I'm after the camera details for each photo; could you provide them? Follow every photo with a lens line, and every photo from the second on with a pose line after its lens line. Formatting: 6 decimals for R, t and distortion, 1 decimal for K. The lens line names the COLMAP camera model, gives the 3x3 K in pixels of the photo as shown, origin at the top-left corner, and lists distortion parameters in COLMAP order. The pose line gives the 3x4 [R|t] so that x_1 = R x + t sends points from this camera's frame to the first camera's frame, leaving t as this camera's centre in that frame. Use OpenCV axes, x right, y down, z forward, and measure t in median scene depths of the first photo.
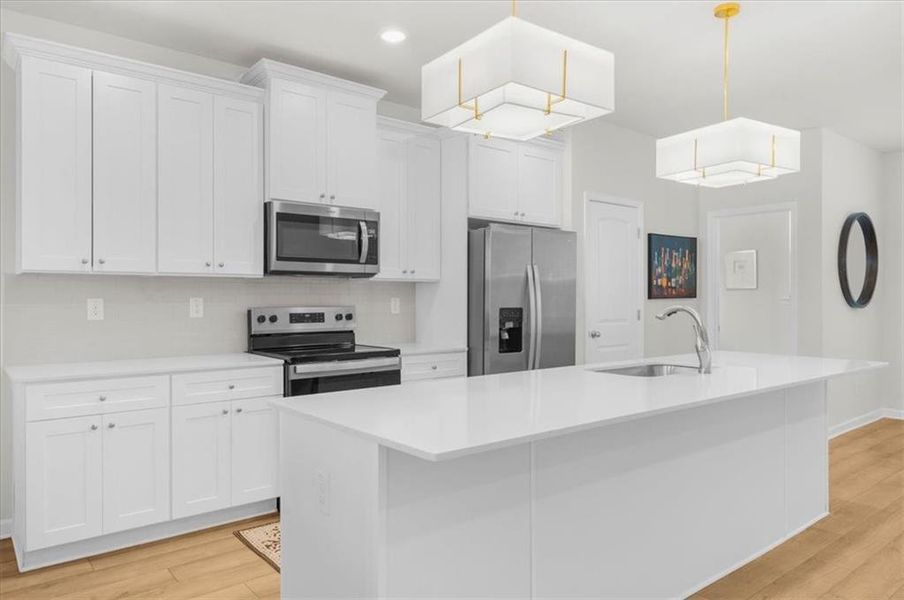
lens RADIAL K [[608.3, 0, 450.7], [0, 608.3, 291.6], [0, 0, 1]] dist [0.006595, 0.005173]
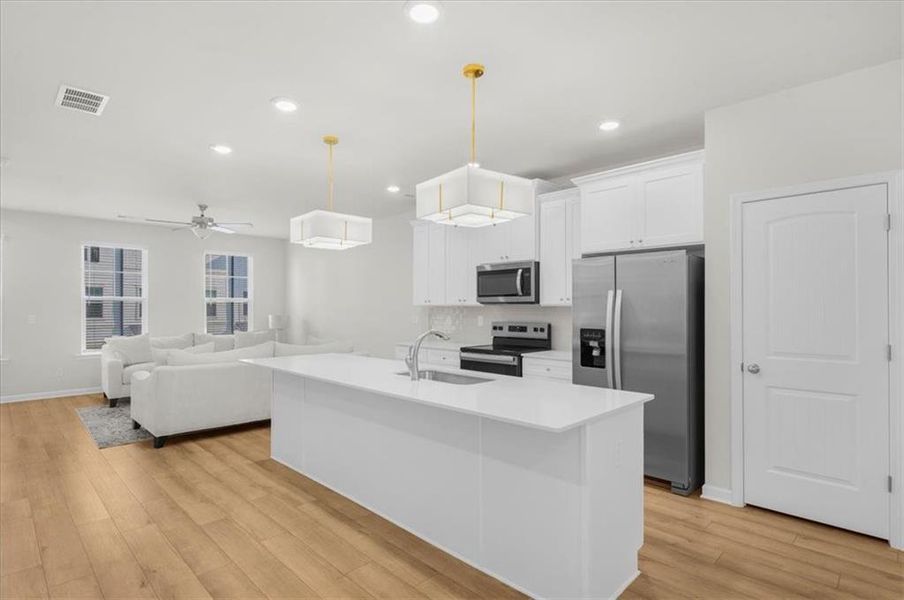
lens RADIAL K [[462.8, 0, 445.4], [0, 462.8, 304.3], [0, 0, 1]] dist [0.001458, 0.001284]
pose [[0.090376, -0.006676, -0.995885, 1.044365], [0.013312, 0.999896, -0.005495, -0.020511], [0.995819, -0.012761, 0.090456, 0.706153]]
